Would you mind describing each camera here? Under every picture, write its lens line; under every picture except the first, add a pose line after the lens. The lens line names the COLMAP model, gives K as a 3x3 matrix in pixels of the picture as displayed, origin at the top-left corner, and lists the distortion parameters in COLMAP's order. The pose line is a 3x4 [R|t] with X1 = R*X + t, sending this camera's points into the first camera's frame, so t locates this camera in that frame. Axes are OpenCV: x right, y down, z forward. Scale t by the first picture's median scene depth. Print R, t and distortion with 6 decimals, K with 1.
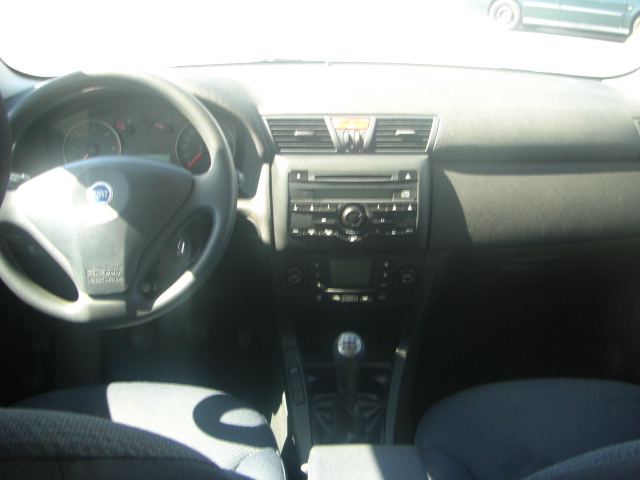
lens RADIAL K [[696.9, 0, 323.9], [0, 696.9, 239.0], [0, 0, 1]] dist [-0.142348, 0.000000]
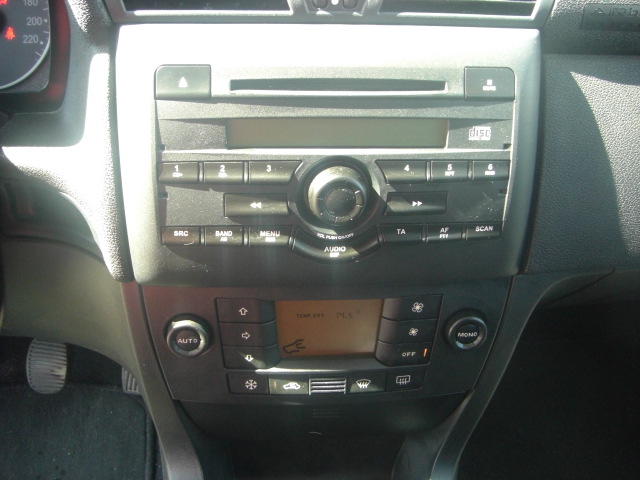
lens RADIAL K [[696.9, 0, 314.2], [0, 696.9, 238.0], [0, 0, 1]] dist [-0.142348, 0.000000]
pose [[0.999496, -0.000342, 0.031752, 0.018068], [-0.003890, 0.991091, 0.133130, -0.058154], [-0.031514, -0.133186, 0.990590, 0.634230]]
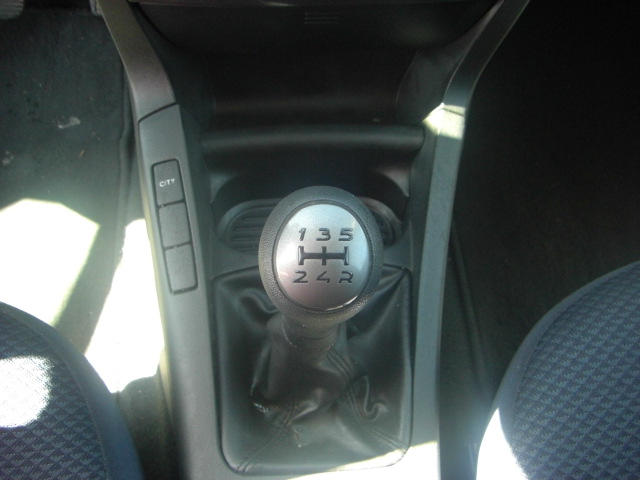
lens RADIAL K [[696.9, 0, 317.8], [0, 696.9, 238.7], [0, 0, 1]] dist [-0.142348, 0.000000]
pose [[0.998741, -0.008649, 0.049405, 0.019513], [-0.023138, 0.794485, 0.606842, -0.008319], [-0.044500, -0.607222, 0.793285, 0.714231]]
